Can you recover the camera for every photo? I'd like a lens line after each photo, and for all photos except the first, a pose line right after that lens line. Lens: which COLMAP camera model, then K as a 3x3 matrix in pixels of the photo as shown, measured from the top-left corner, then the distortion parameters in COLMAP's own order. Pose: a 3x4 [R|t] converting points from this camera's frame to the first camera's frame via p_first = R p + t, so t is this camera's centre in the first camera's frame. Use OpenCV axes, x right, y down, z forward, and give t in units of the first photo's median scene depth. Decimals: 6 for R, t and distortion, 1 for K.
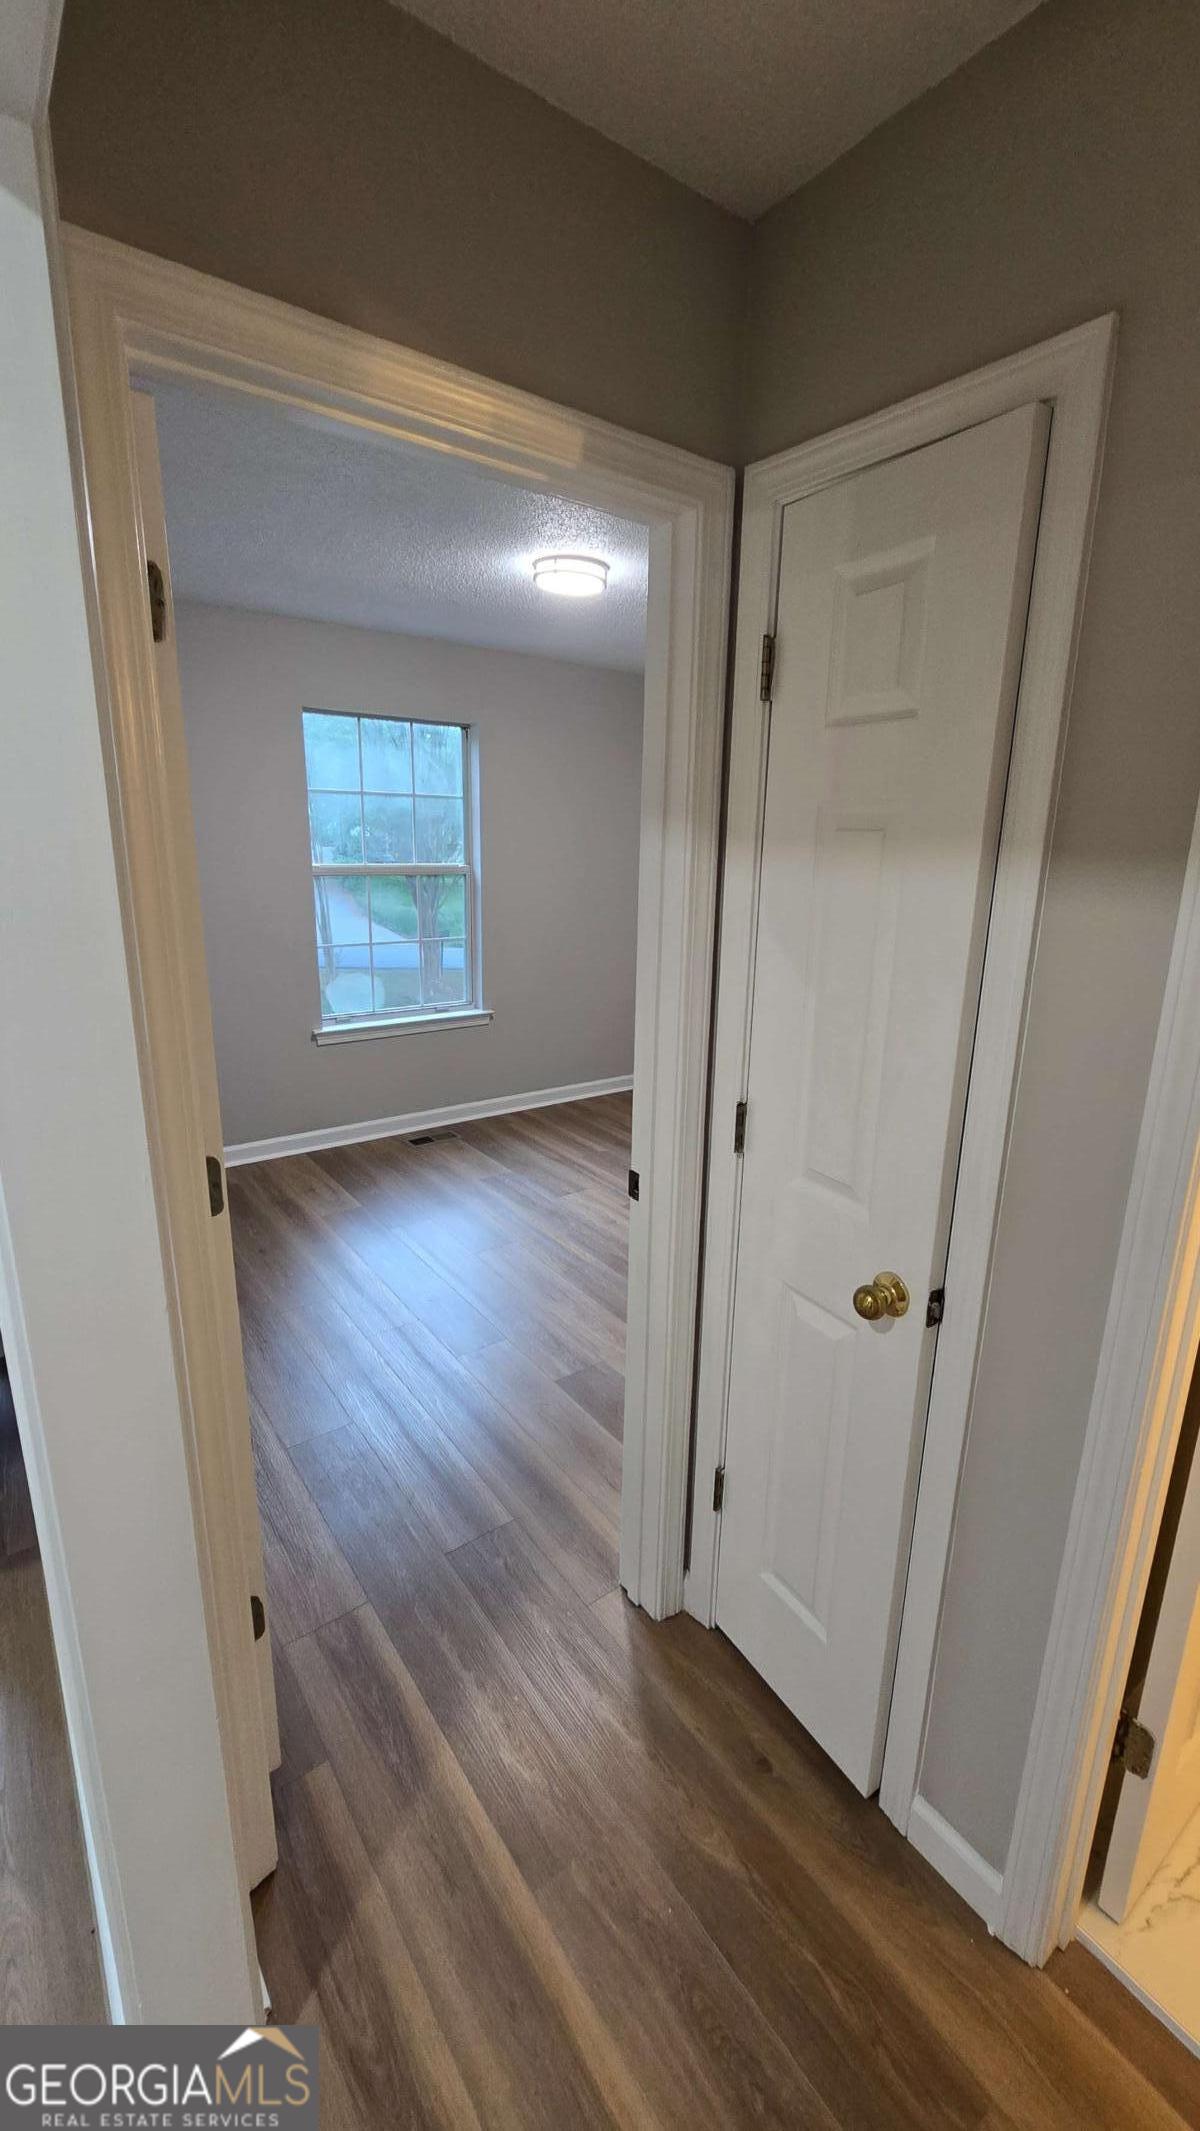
lens RADIAL K [[870.9, 0, 611.0], [0, 870.9, 1073.9], [0, 0, 1]] dist [-0.005642, -0.000477]
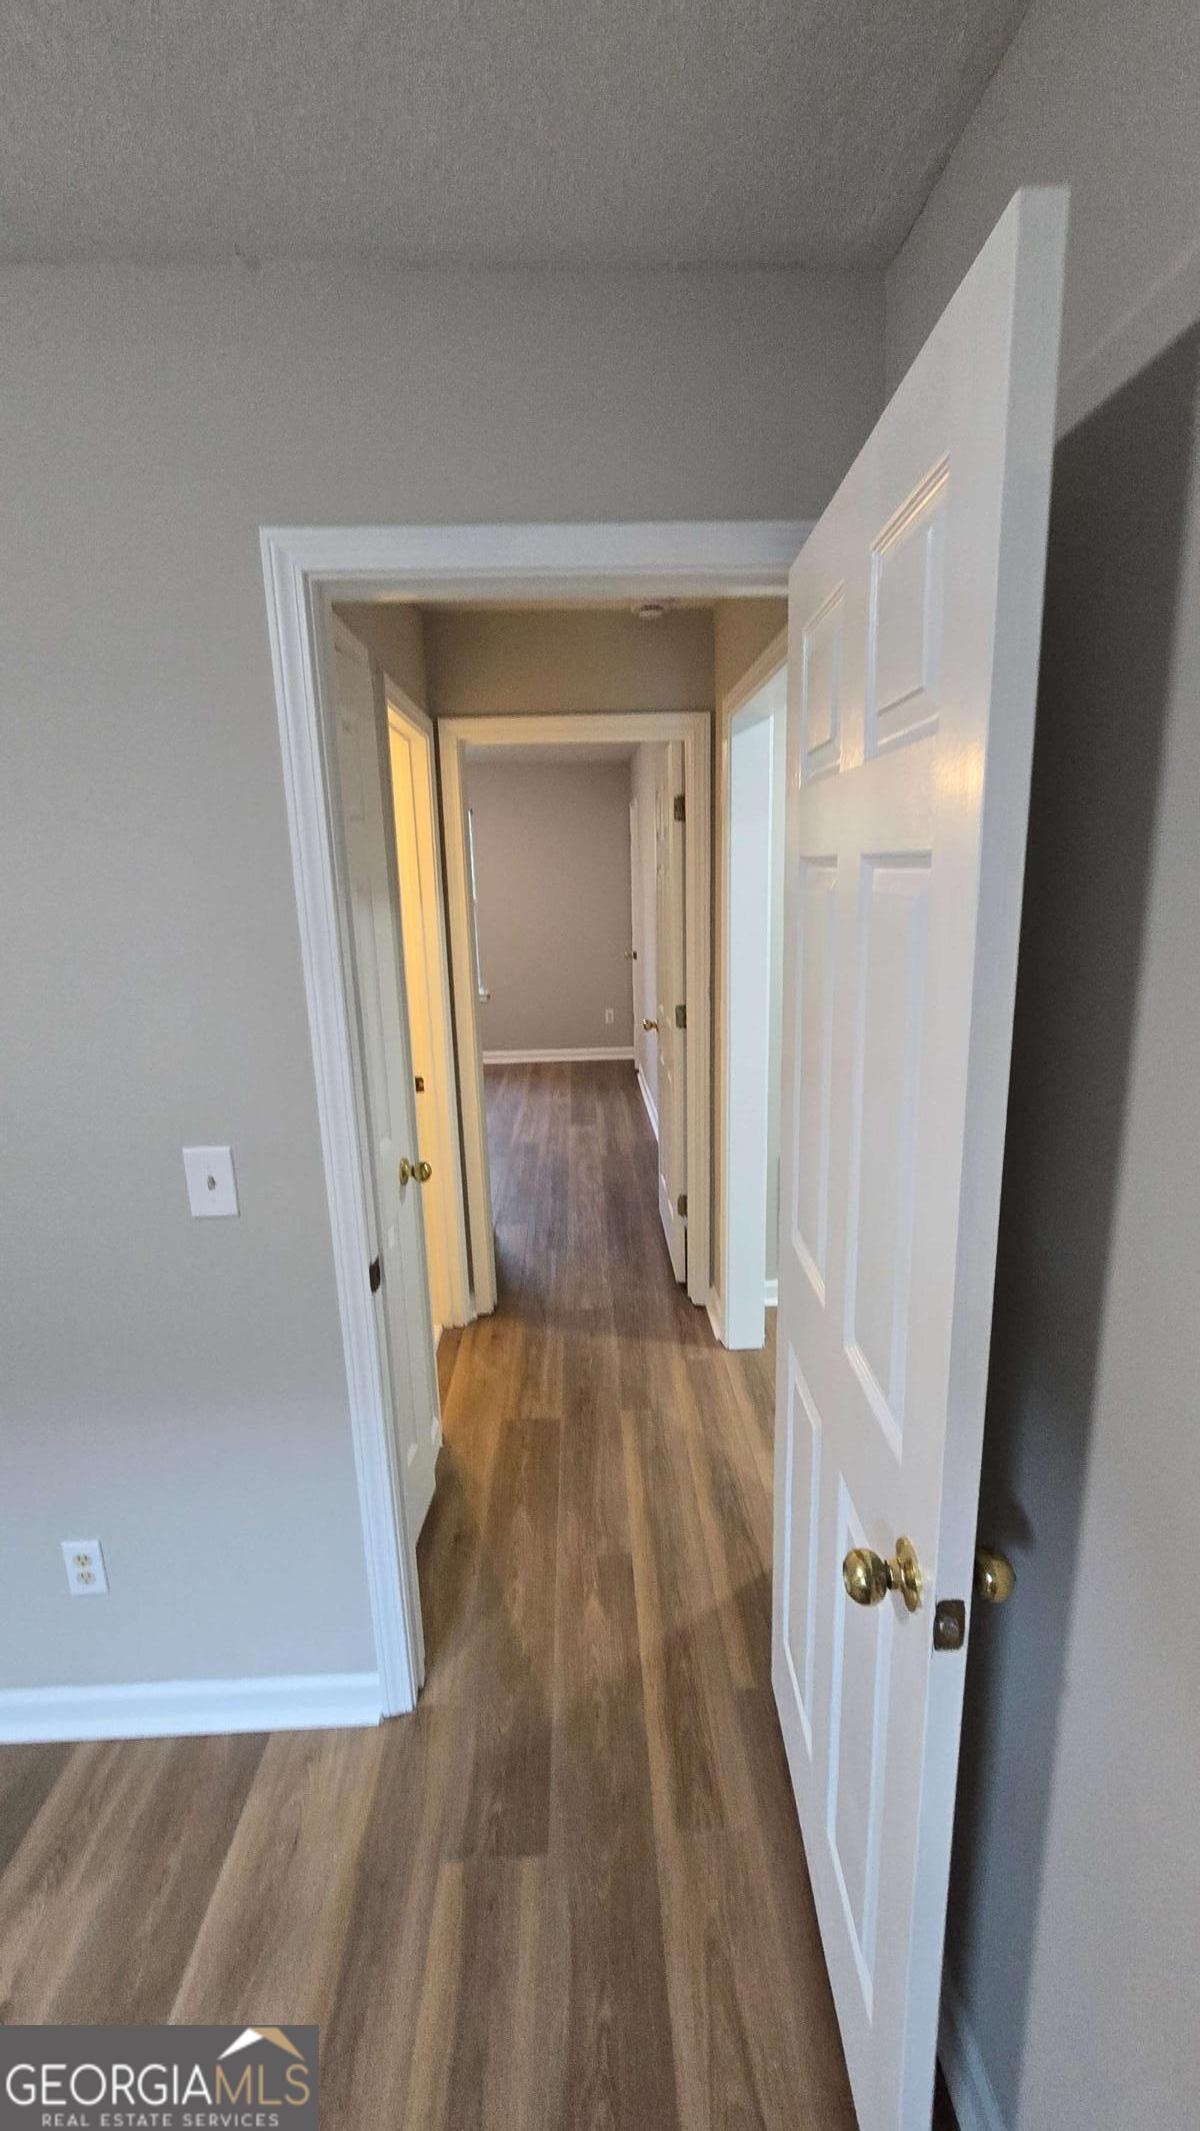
lens RADIAL K [[870.9, 0, 608.4], [0, 870.9, 1063.4], [0, 0, 1]] dist [-0.005642, -0.000477]
pose [[-0.821427, -0.128436, 0.555663, -0.260747], [0.154304, 0.887922, 0.433341, -0.172885], [-0.549042, 0.441699, -0.709546, 0.554708]]
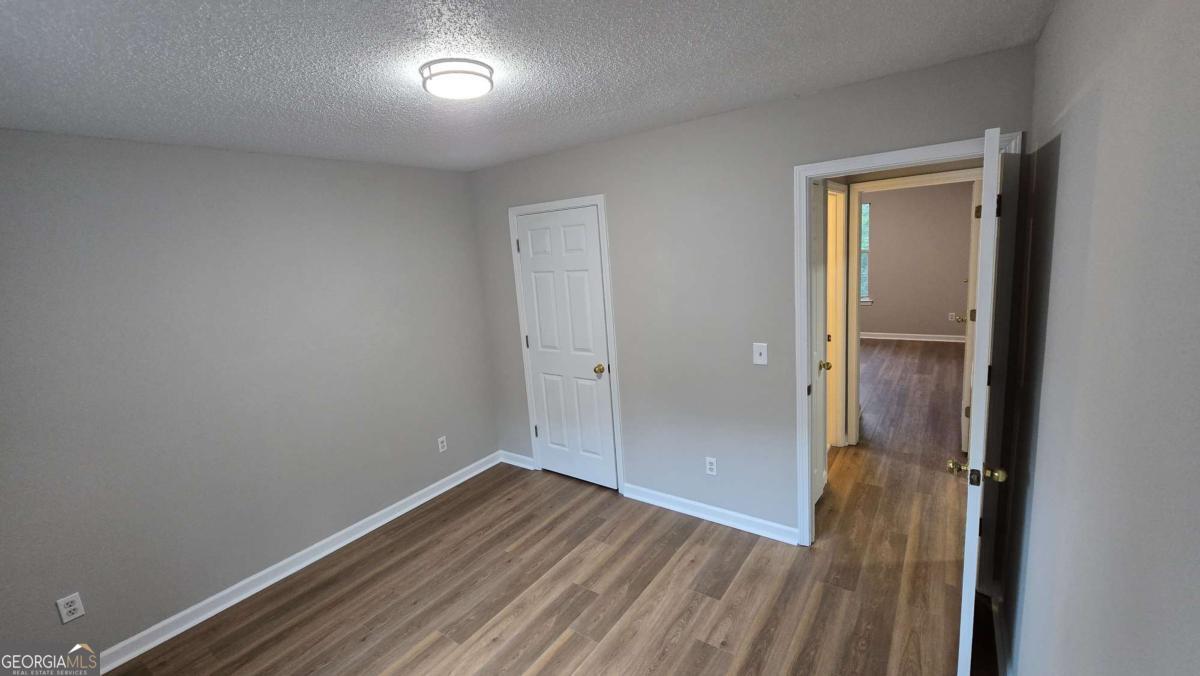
lens RADIAL K [[490.4, 0, 601.4], [0, 490.4, 330.1], [0, 0, 1]] dist [-0.005642, -0.000477]
pose [[-0.307948, -0.163293, 0.937285, -0.486277], [0.316173, 0.911605, 0.262699, -0.272742], [-0.897331, 0.377242, -0.229098, 0.745002]]
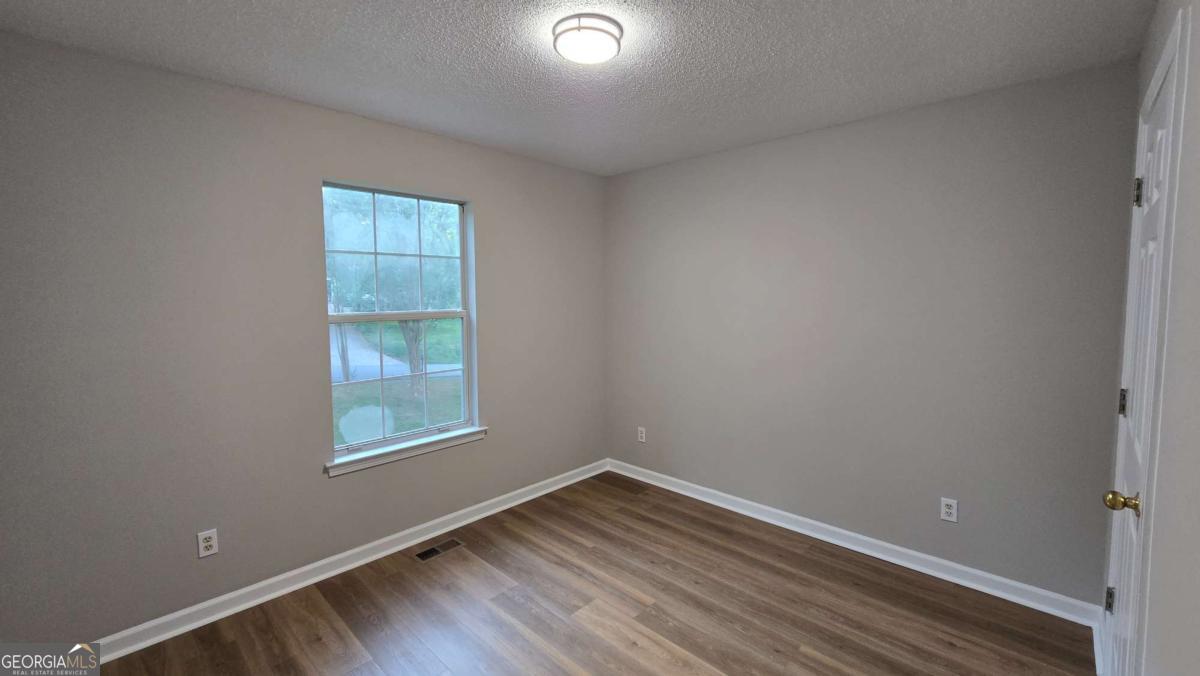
lens RADIAL K [[490.4, 0, 594.8], [0, 490.4, 327.9], [0, 0, 1]] dist [-0.005642, -0.000477]
pose [[0.986497, -0.042551, 0.158154, -0.099447], [0.072932, 0.978763, -0.191582, -0.072328], [-0.146643, 0.200530, 0.968650, 0.323022]]
